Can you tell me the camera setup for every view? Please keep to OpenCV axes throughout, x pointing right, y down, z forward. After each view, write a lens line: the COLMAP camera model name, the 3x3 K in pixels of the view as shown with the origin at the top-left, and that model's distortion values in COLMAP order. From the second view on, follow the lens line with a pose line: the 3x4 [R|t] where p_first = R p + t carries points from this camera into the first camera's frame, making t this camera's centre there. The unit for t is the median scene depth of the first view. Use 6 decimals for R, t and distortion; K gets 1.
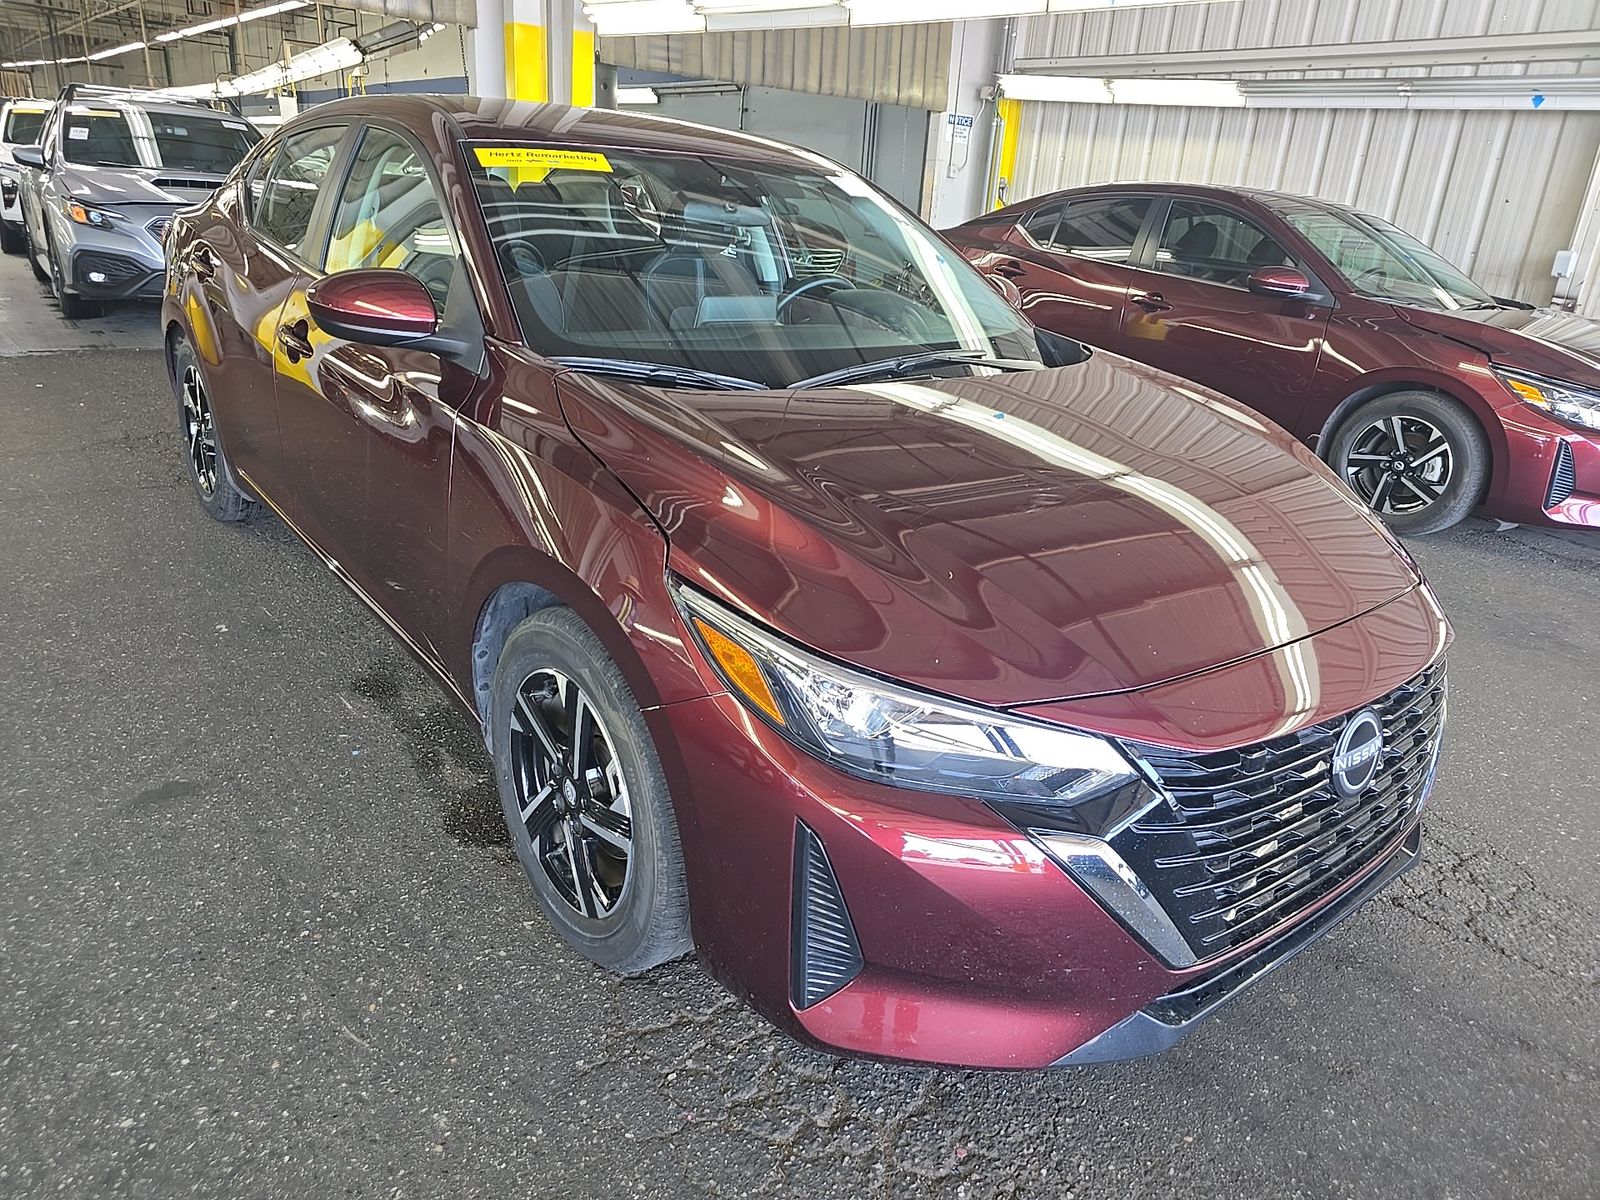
lens RADIAL K [[1068.9, 0, 800.0], [0, 1068.9, 600.0], [0, 0, 1]] dist [-0.000479, -0.002873]
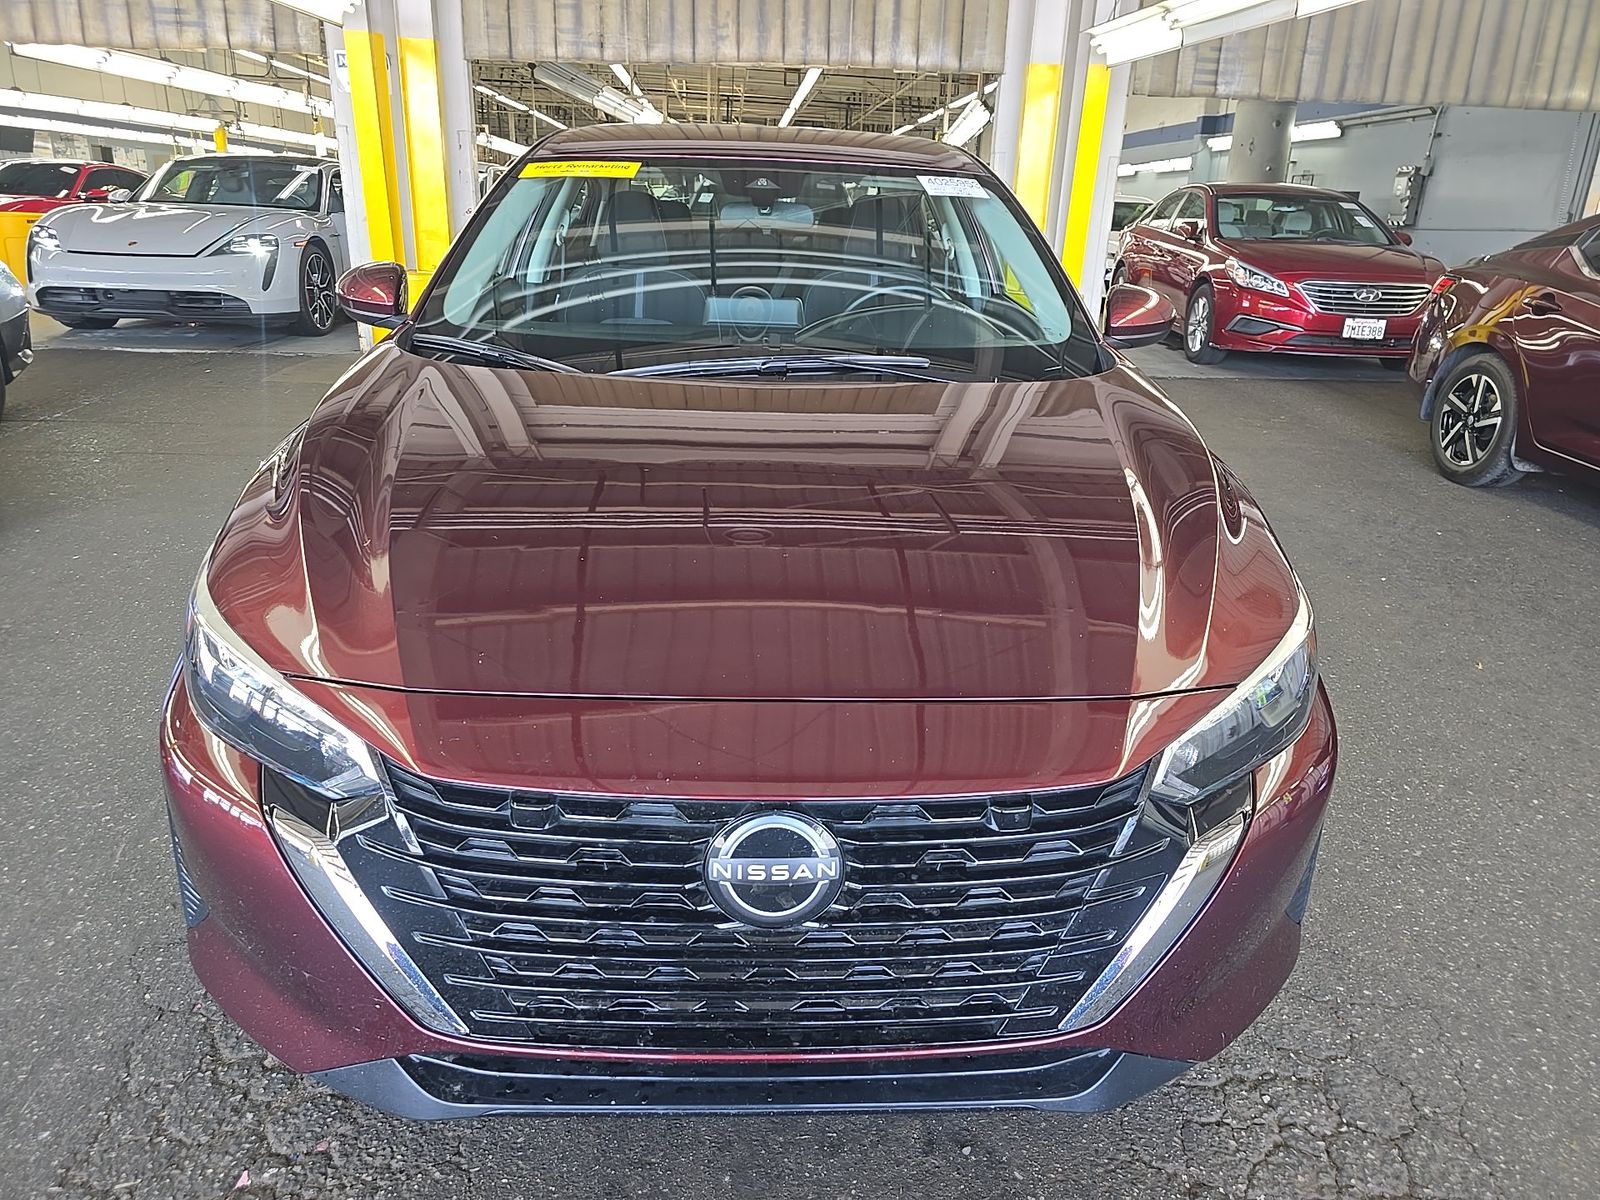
lens RADIAL K [[1053.8, 0, 800.0], [0, 1053.8, 600.0], [0, 0, 1]] dist [-0.003278, -0.005035]
pose [[0.803475, 0.163260, -0.572515, 0.089874], [-0.185803, 0.982396, 0.019386, -0.005642], [0.565601, 0.090799, 0.819665, 0.039036]]
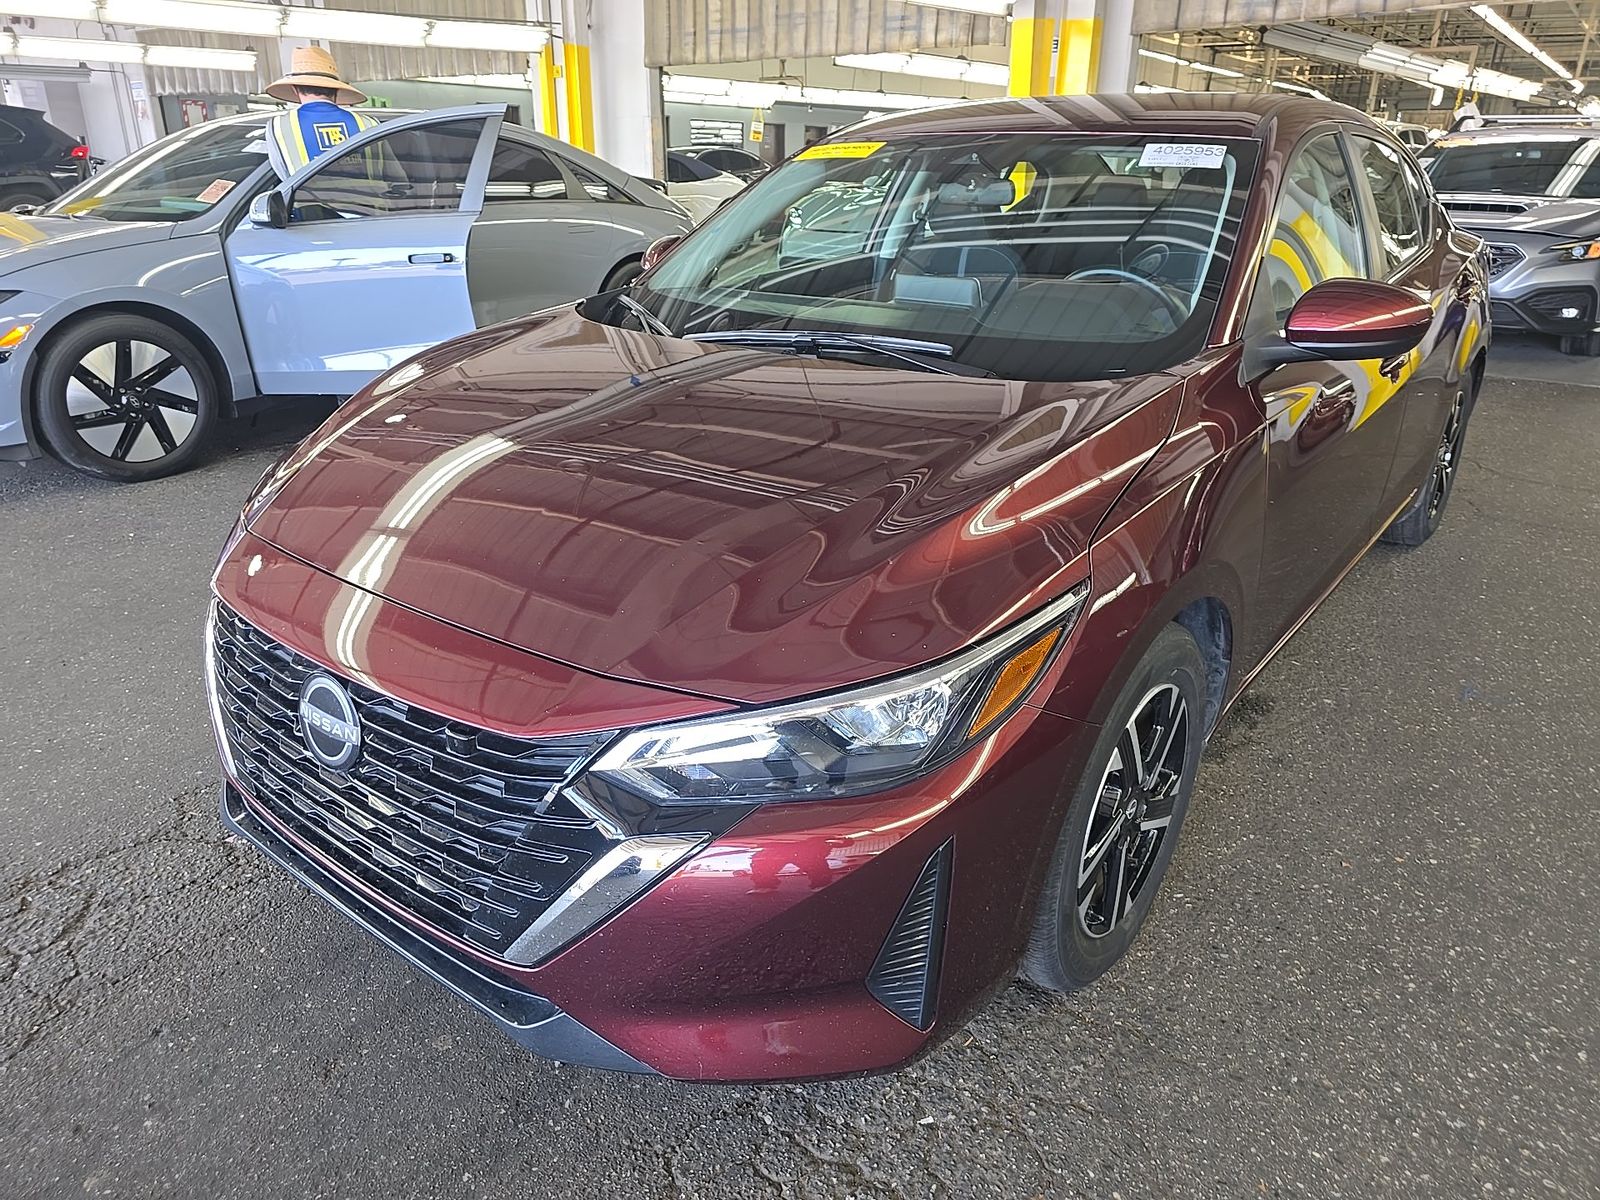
lens RADIAL K [[1068.9, 0, 800.0], [0, 1068.9, 600.0], [0, 0, 1]] dist [-0.000479, -0.002873]
pose [[0.232057, 0.295726, -0.926658, 0.140914], [-0.330652, 0.919916, 0.210771, -0.027962], [0.914778, 0.257490, 0.311255, 0.103050]]
